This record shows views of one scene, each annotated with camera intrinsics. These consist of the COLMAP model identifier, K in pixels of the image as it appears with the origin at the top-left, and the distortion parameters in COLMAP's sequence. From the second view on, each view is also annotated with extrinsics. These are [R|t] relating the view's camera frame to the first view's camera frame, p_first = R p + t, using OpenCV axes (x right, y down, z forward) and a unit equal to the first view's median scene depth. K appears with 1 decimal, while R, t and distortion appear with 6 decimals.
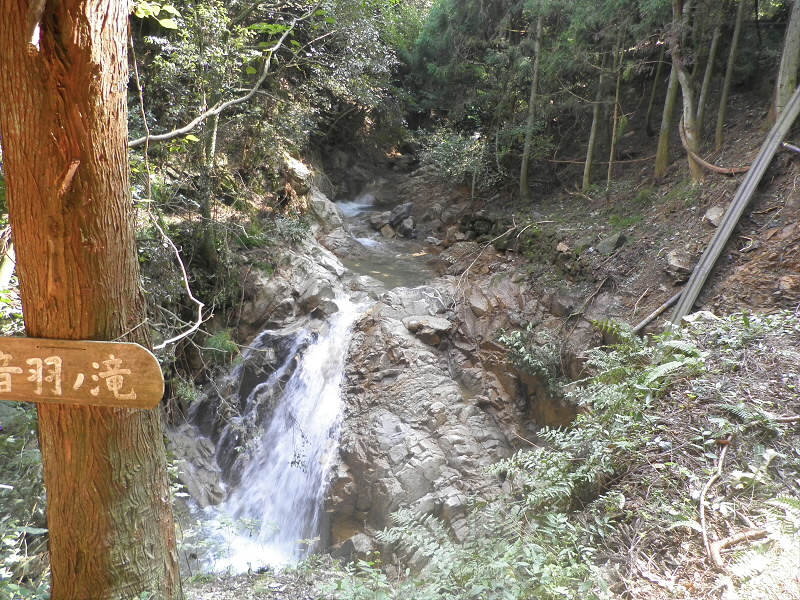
lens RADIAL K [[671.9, 0, 400.0], [0, 671.9, 300.0], [0, 0, 1]] dist [0.002360, -0.004014]
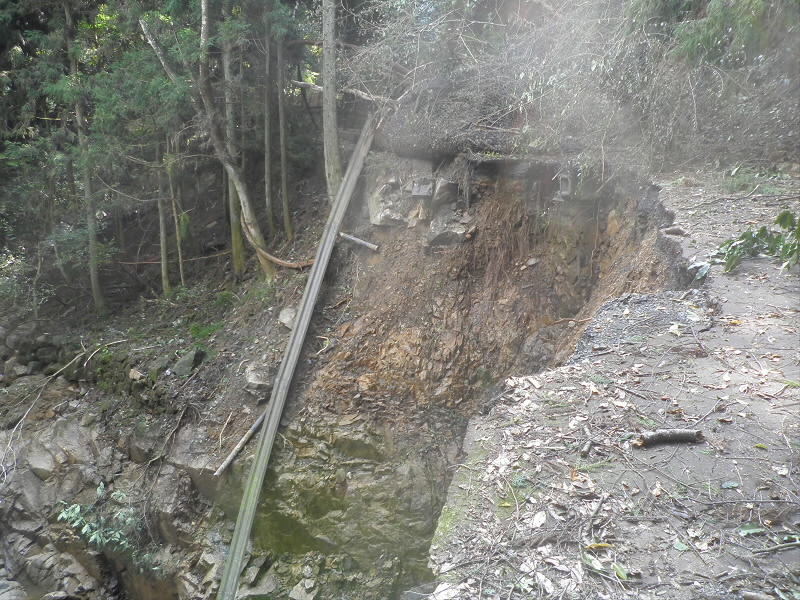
lens RADIAL K [[704.1, 0, 400.0], [0, 704.1, 300.0], [0, 0, 1]] dist [0.049915, -0.002457]
pose [[0.859060, -0.145954, 0.490625, 0.111783], [0.202919, 0.977060, -0.064638, -0.047329], [-0.469935, 0.155085, 0.868970, 0.077616]]
